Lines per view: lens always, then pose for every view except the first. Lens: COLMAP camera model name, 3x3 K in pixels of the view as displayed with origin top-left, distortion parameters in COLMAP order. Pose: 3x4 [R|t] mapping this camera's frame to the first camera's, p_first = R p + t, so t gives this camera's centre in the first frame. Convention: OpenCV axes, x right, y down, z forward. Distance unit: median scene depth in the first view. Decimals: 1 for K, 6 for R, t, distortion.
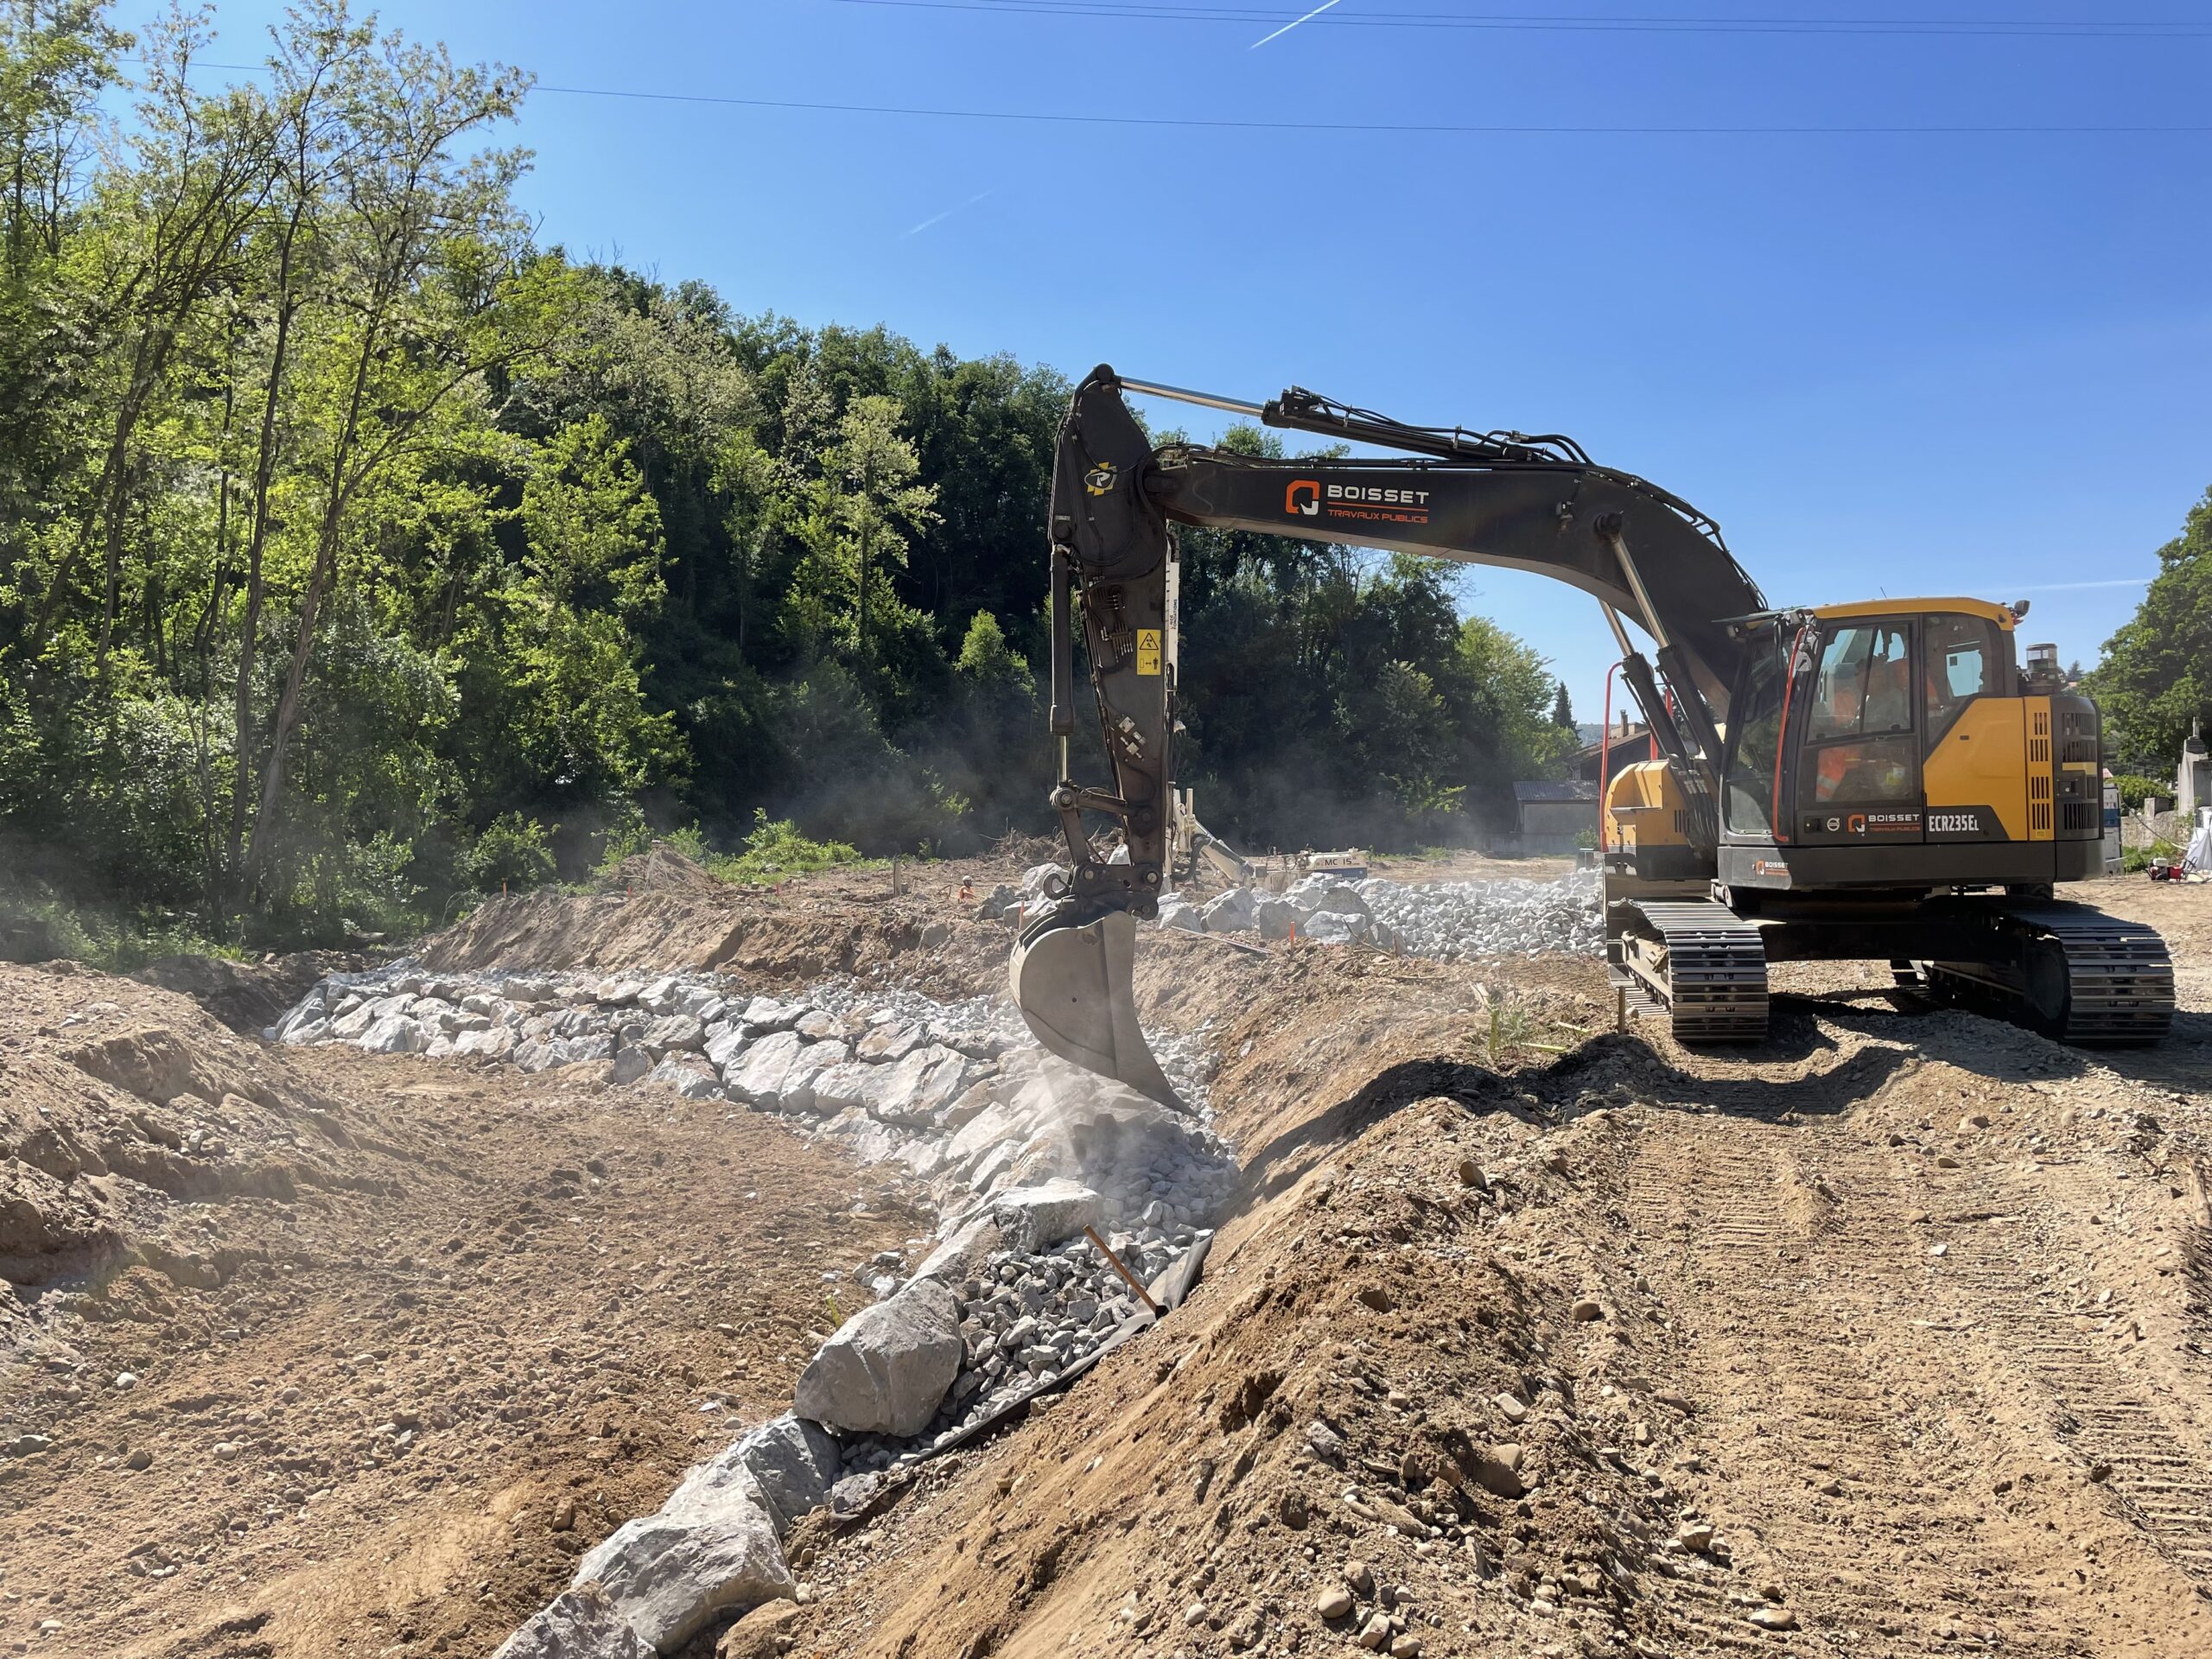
lens RADIAL K [[1679.4, 0, 1105.0], [0, 1679.4, 782.3], [0, 0, 1]] dist [0.014980, 0.000536]
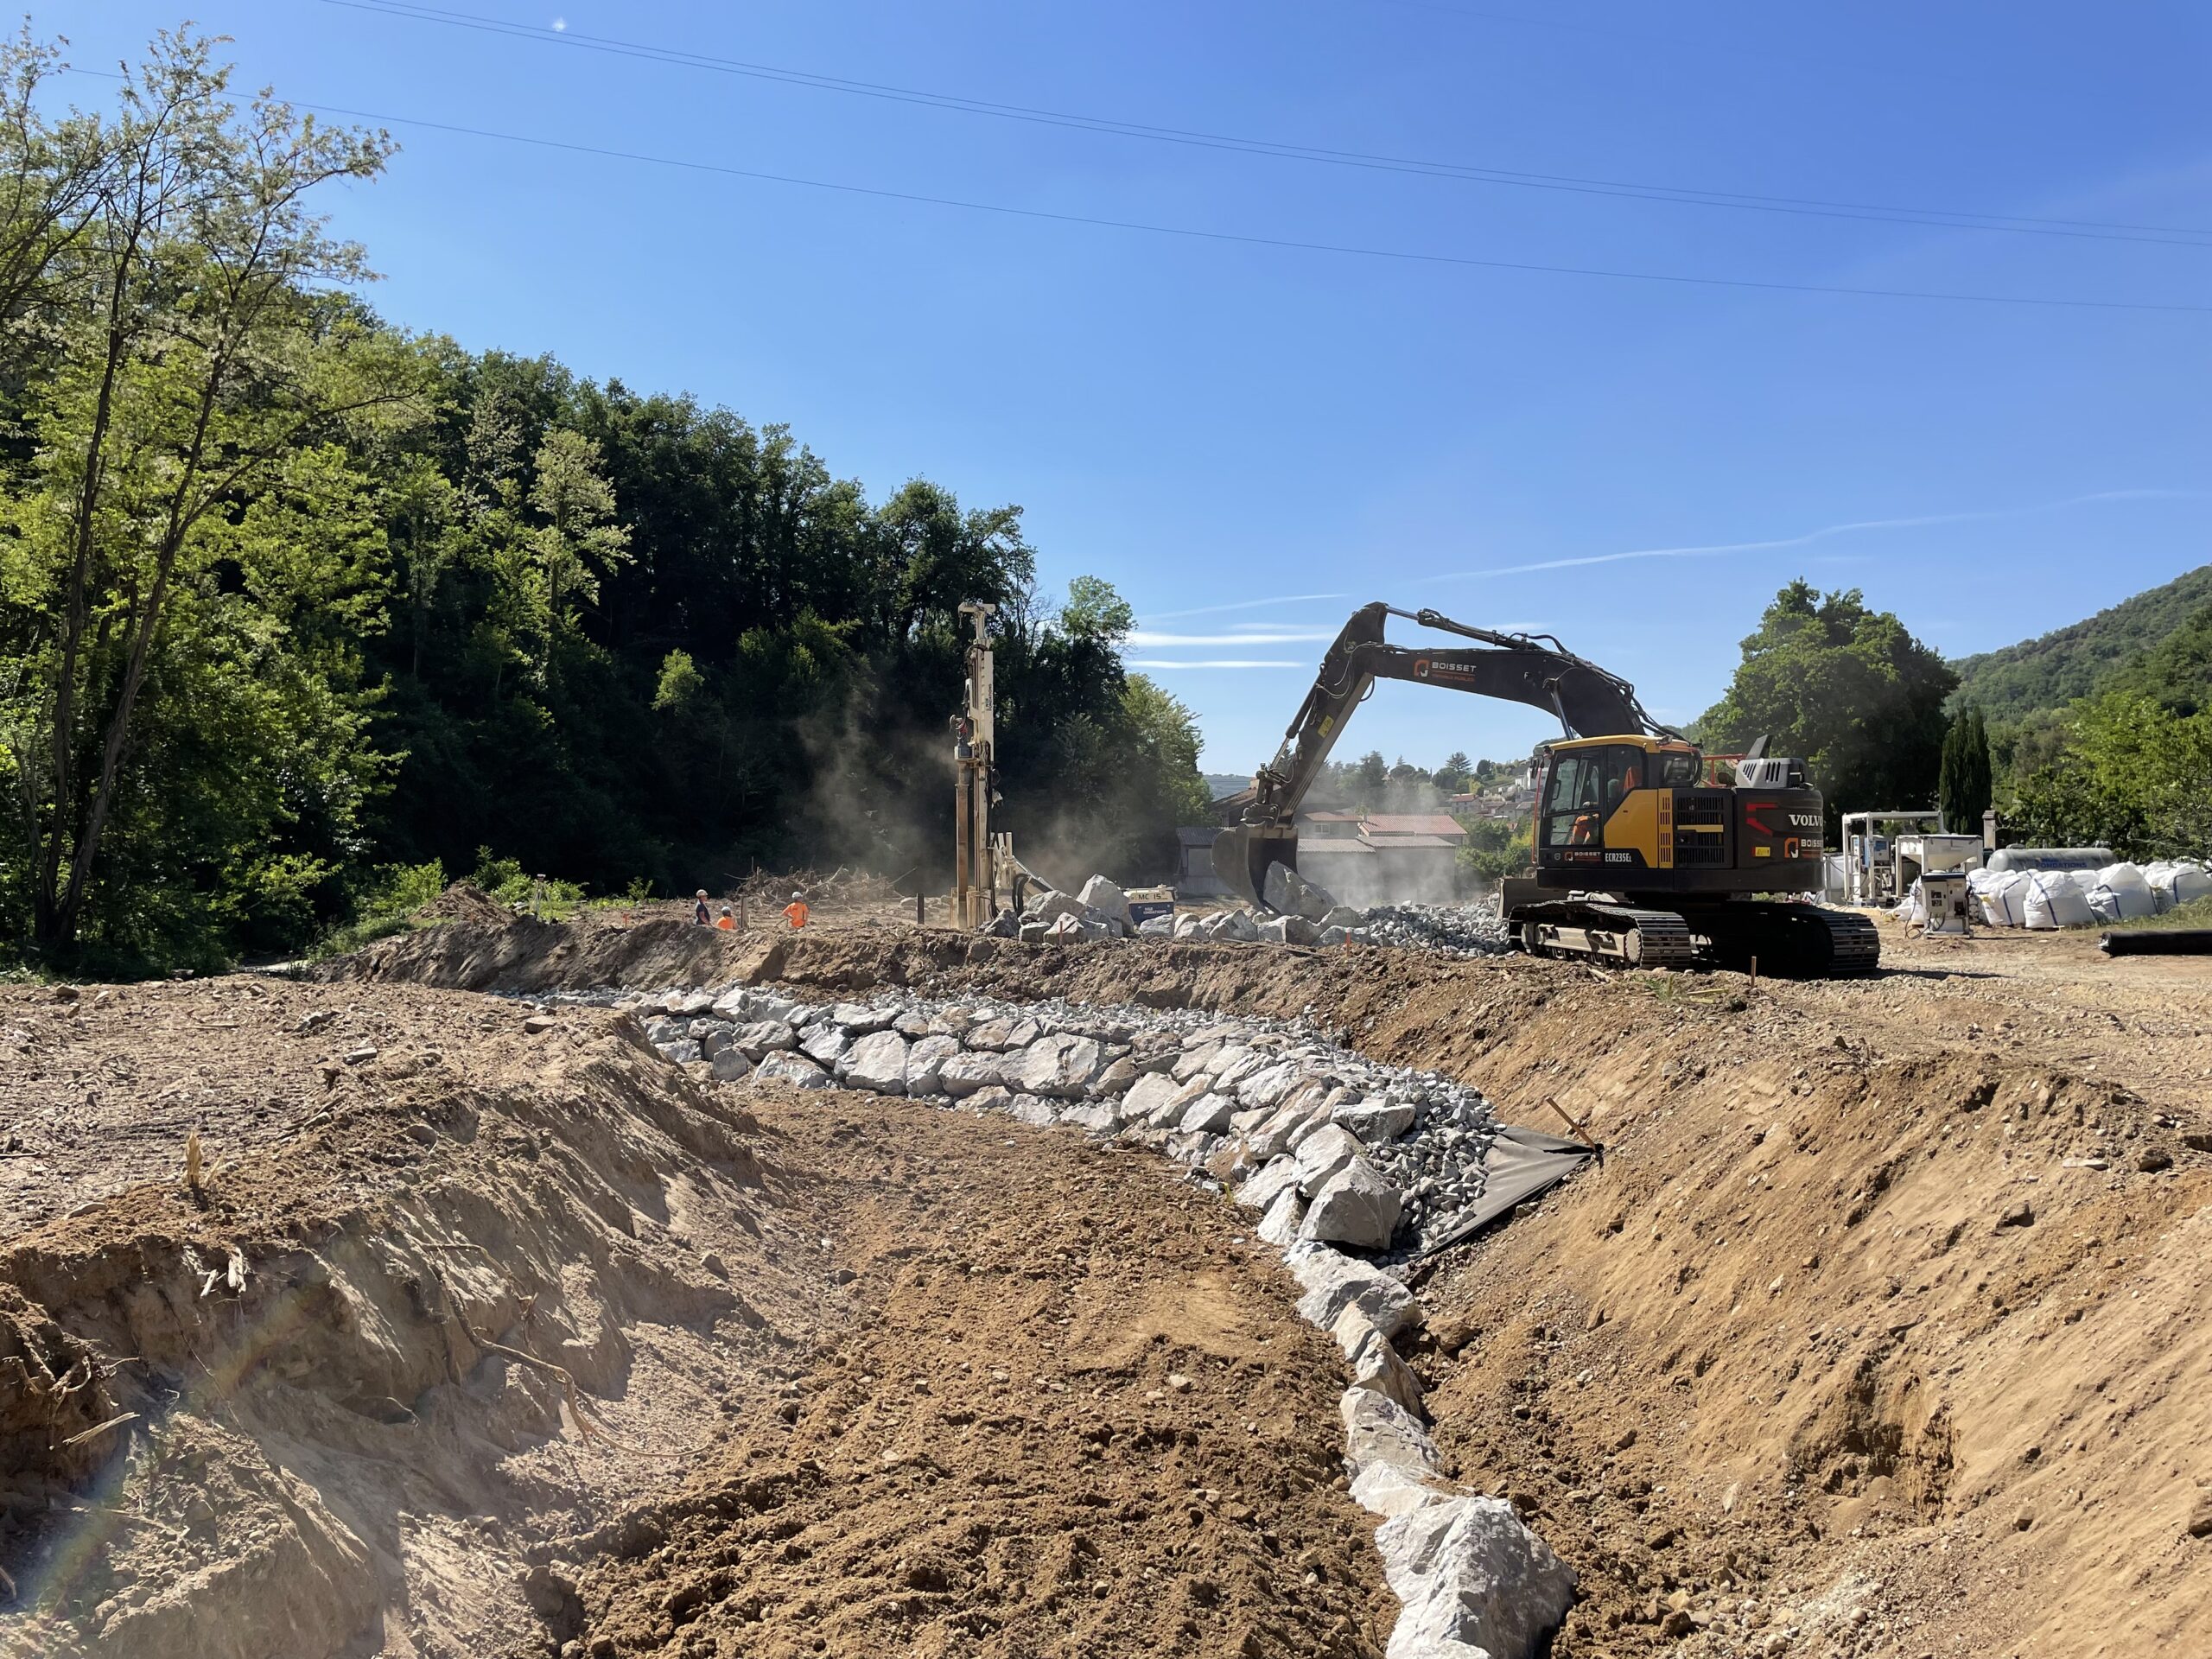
lens RADIAL K [[1679.4, 0, 1109.4], [0, 1679.4, 826.6], [0, 0, 1]] dist [0.014980, 0.000536]
pose [[0.969554, 0.010701, 0.244644, -0.285375], [-0.010749, 0.999942, -0.001138, 0.003239], [-0.244642, -0.001526, 0.969612, -0.162662]]
